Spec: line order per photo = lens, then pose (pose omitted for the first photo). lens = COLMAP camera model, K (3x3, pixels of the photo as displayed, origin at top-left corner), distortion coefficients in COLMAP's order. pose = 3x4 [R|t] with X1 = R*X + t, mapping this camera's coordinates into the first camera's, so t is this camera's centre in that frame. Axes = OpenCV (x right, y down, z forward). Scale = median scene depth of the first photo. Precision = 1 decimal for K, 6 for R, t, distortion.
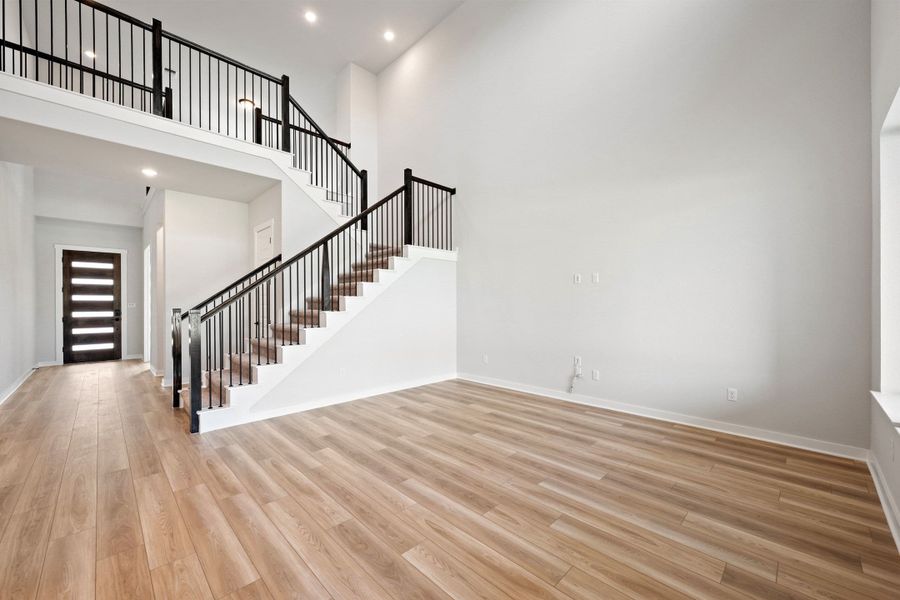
lens RADIAL K [[359.4, 0, 445.9], [0, 359.4, 304.0], [0, 0, 1]] dist [-0.003021, 0.000895]
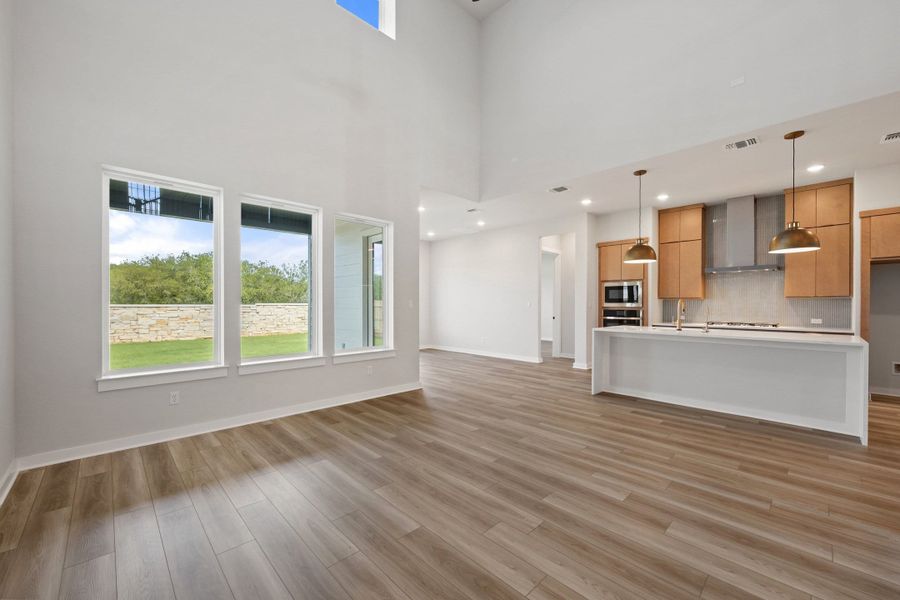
lens RADIAL K [[359.4, 0, 442.0], [0, 359.4, 301.6], [0, 0, 1]] dist [-0.003021, 0.000895]
pose [[-0.999833, 0.001559, 0.018201, 0.027504], [0.001477, 0.999989, -0.004556, -0.004047], [-0.018208, -0.004528, -0.999824, 1.706574]]
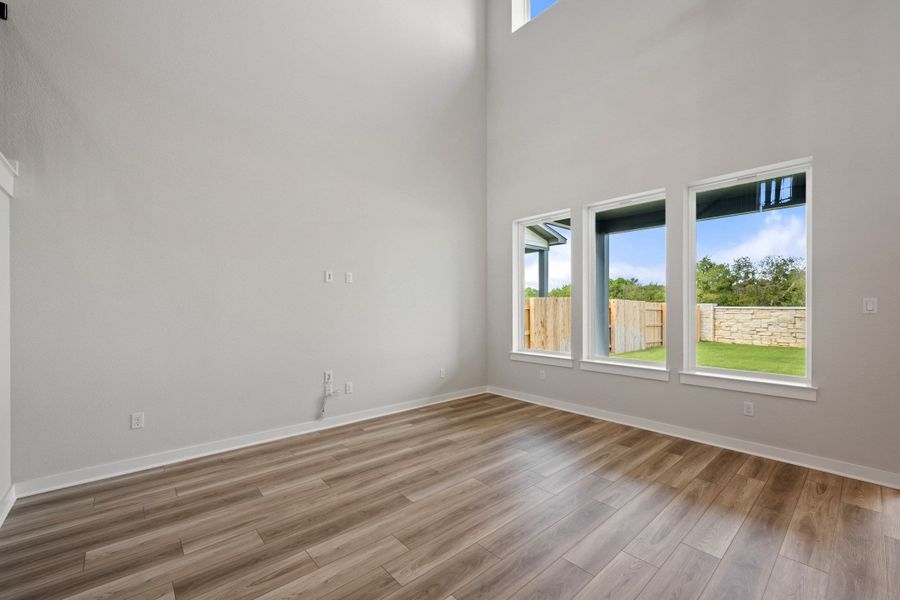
lens RADIAL K [[372.5, 0, 459.4], [0, 372.5, 307.2], [0, 0, 1]] dist [-0.001291, -0.000109]
pose [[0.036277, -0.001086, 0.999341, -0.665160], [0.002514, 0.999996, 0.000995, -0.000449], [-0.999339, 0.002476, 0.036279, 0.949055]]
